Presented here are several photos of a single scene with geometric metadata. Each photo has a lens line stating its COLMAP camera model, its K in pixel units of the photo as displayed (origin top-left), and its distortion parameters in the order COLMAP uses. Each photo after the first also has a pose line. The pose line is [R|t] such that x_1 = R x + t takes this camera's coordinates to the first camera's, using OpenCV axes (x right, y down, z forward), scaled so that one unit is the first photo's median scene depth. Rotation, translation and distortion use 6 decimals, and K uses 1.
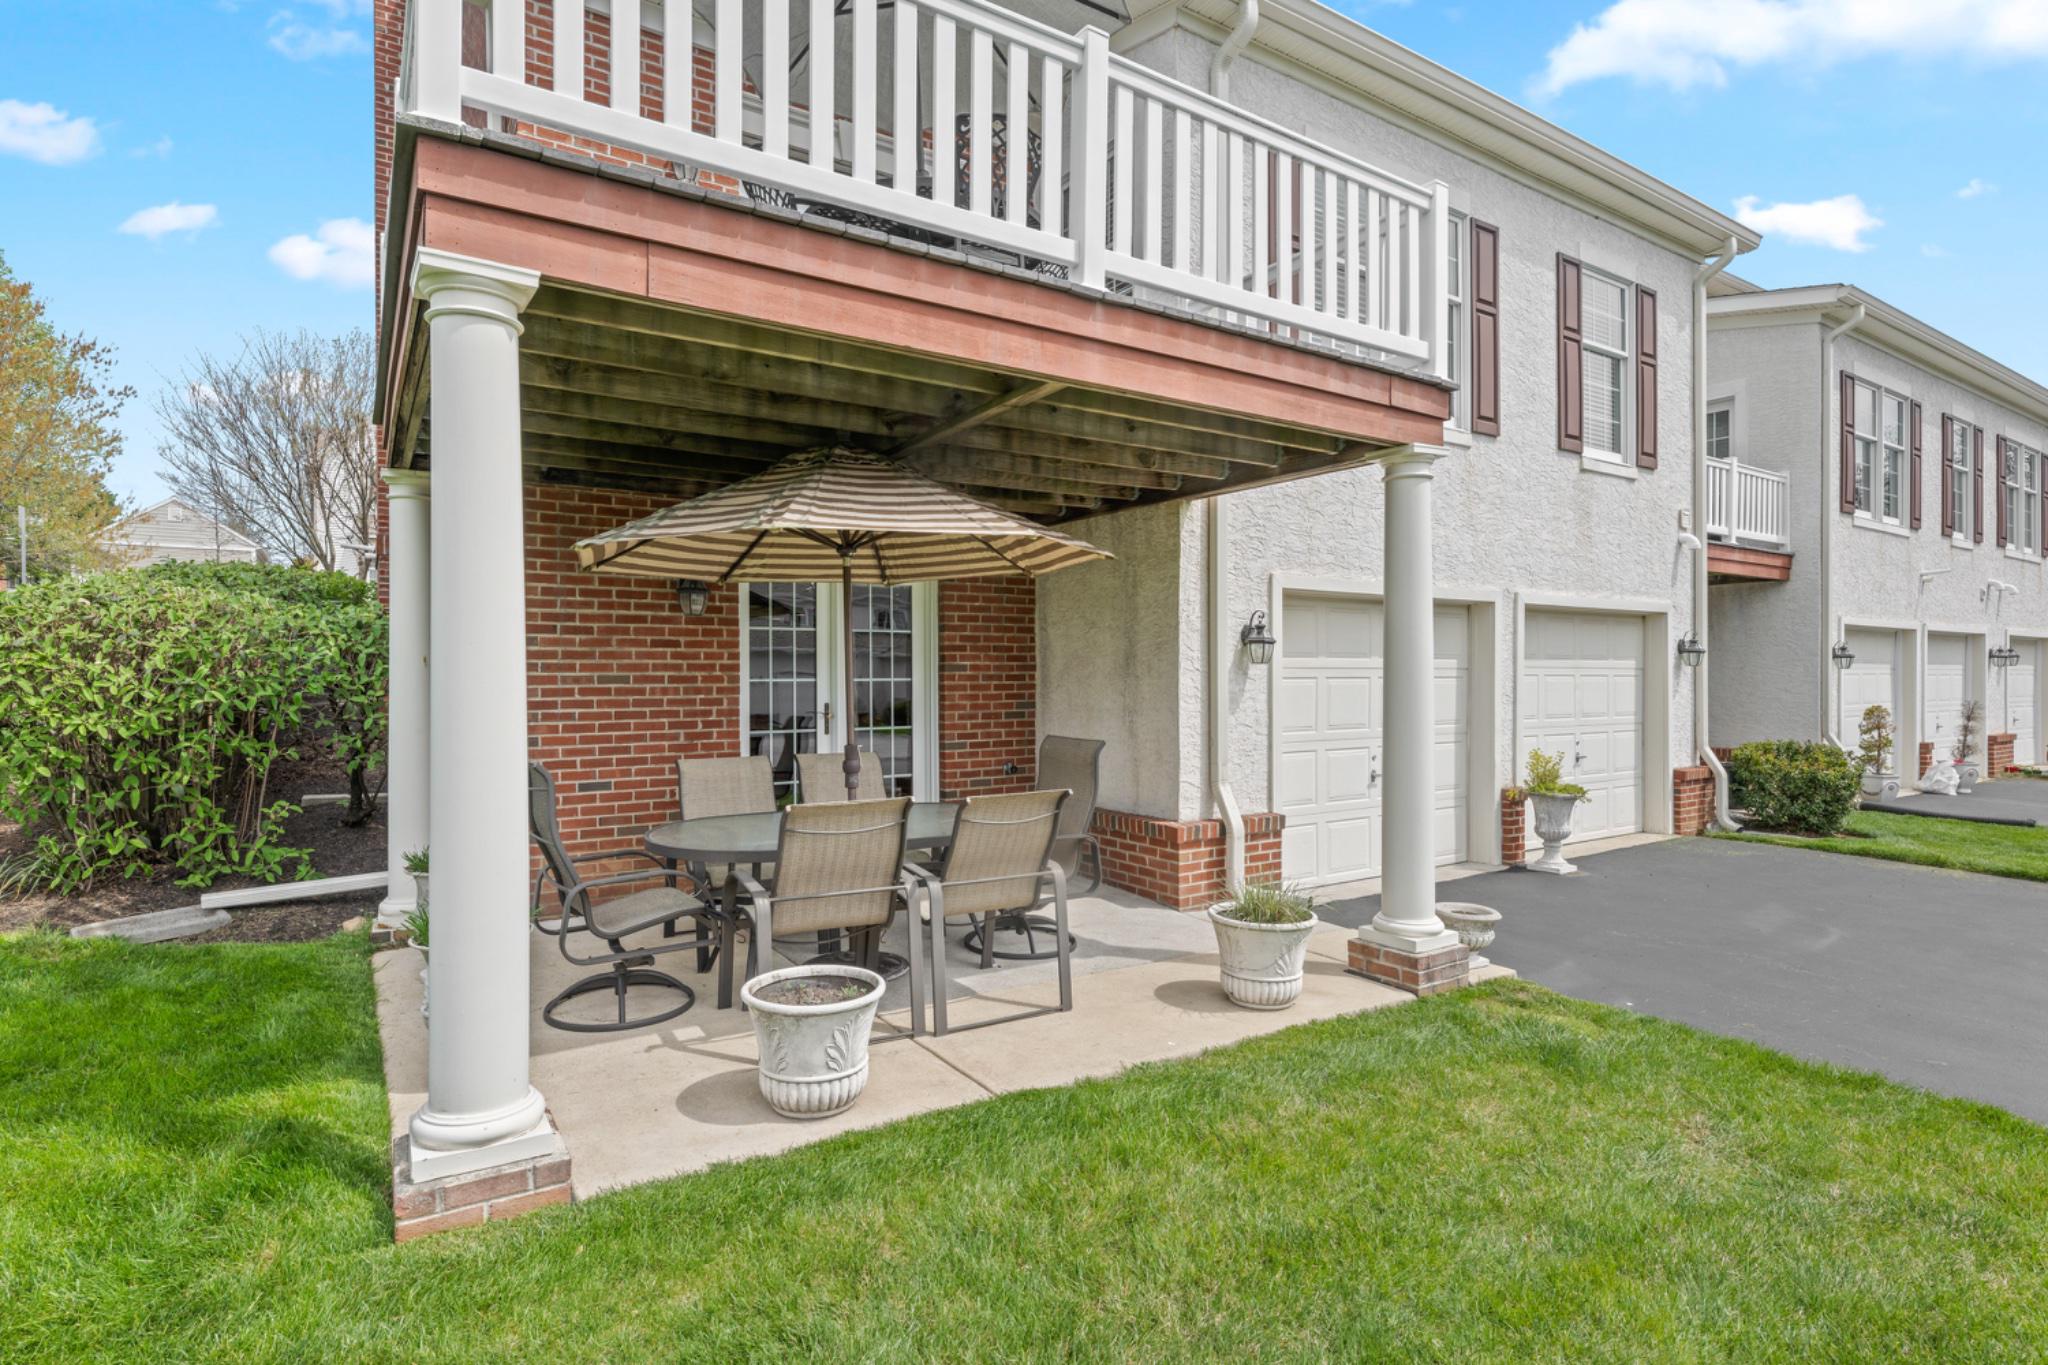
lens RADIAL K [[1006.4, 0, 1020.8], [0, 1006.4, 672.7], [0, 0, 1]] dist [0.001218, -0.001546]
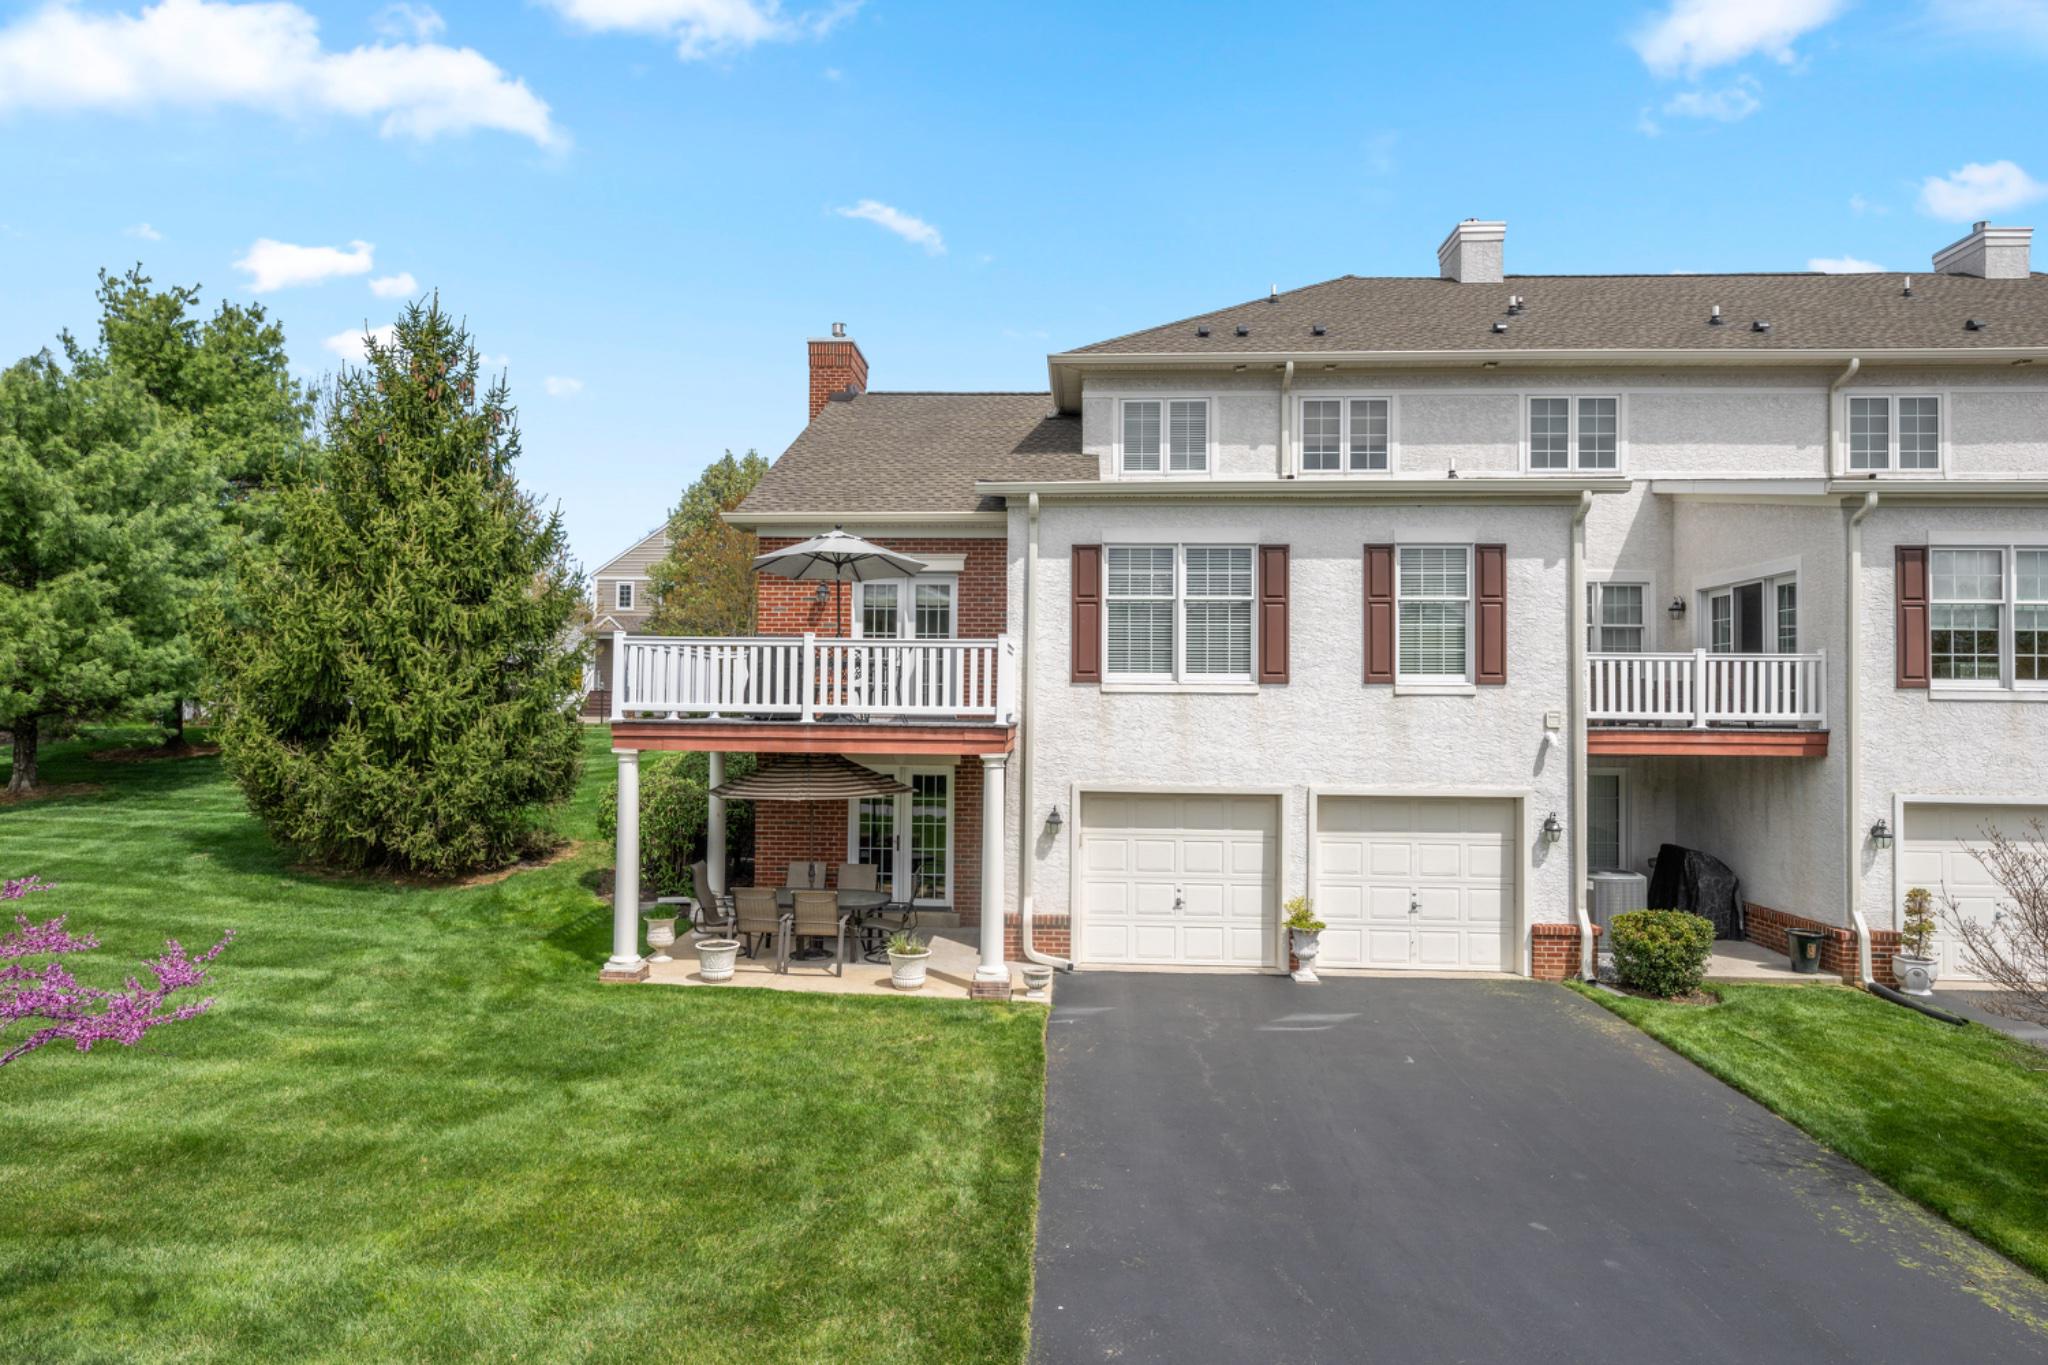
lens RADIAL K [[1112.5, 0, 1017.9], [0, 1112.5, 694.3], [0, 0, 1]] dist [-0.001489, -0.001807]
pose [[0.806647, 0.000876, -0.591032, 1.121297], [-0.010610, 0.999859, -0.012999, -0.192214], [0.590938, 0.016756, 0.806543, -0.564163]]
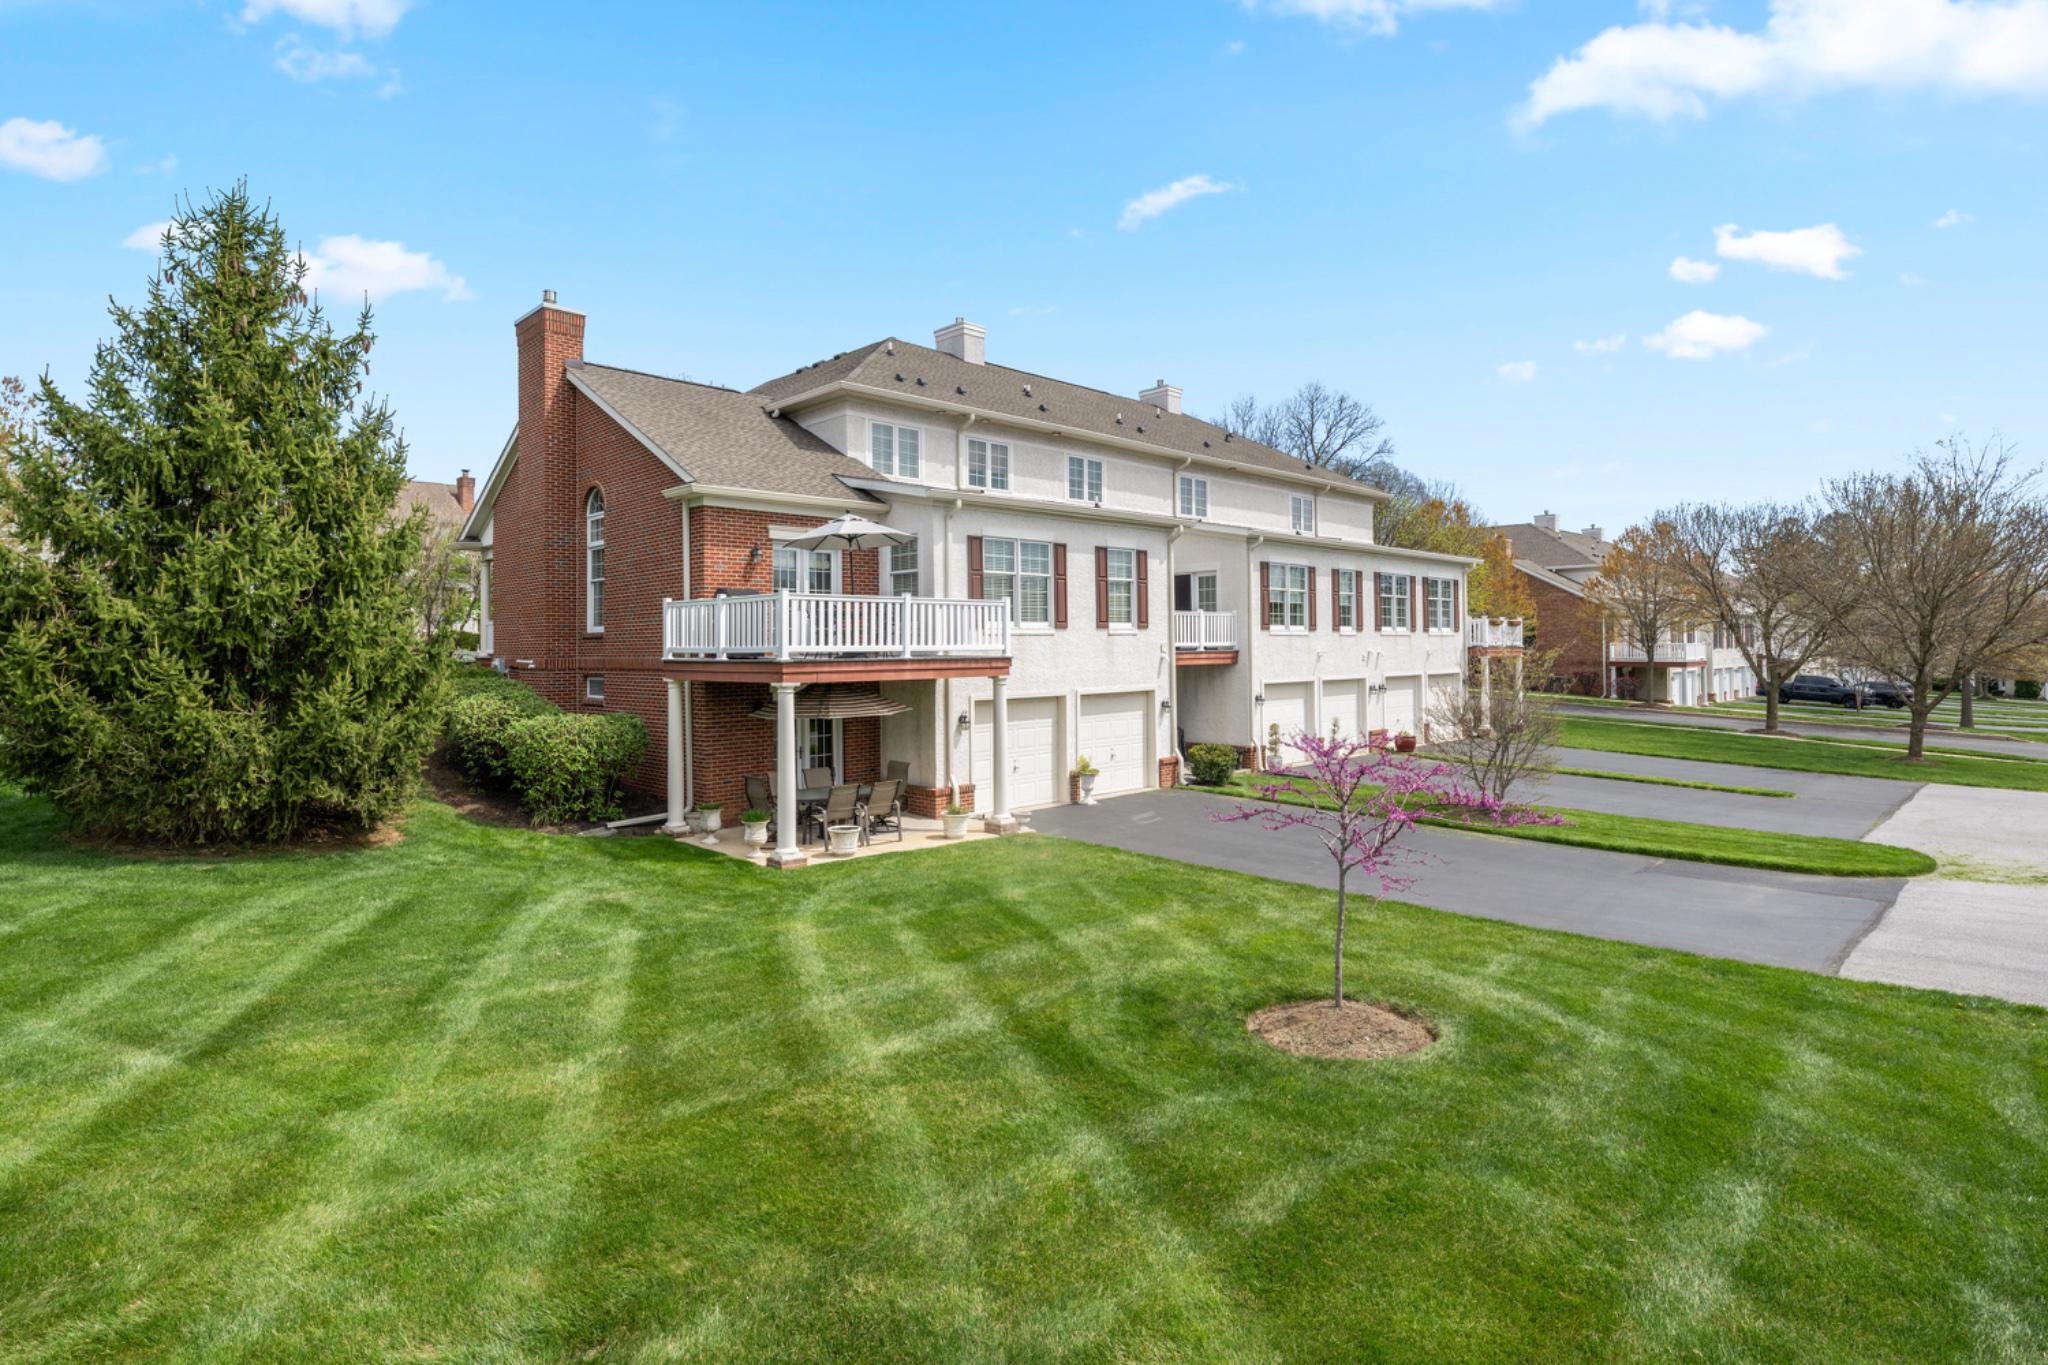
lens RADIAL K [[1006.4, 0, 977.4], [0, 1006.4, 643.3], [0, 0, 1]] dist [0.001218, -0.001546]
pose [[0.986799, -0.007476, 0.161778, -0.139515], [0.008135, 0.999961, -0.003411, -0.190396], [-0.161746, 0.004682, 0.986821, -1.385239]]
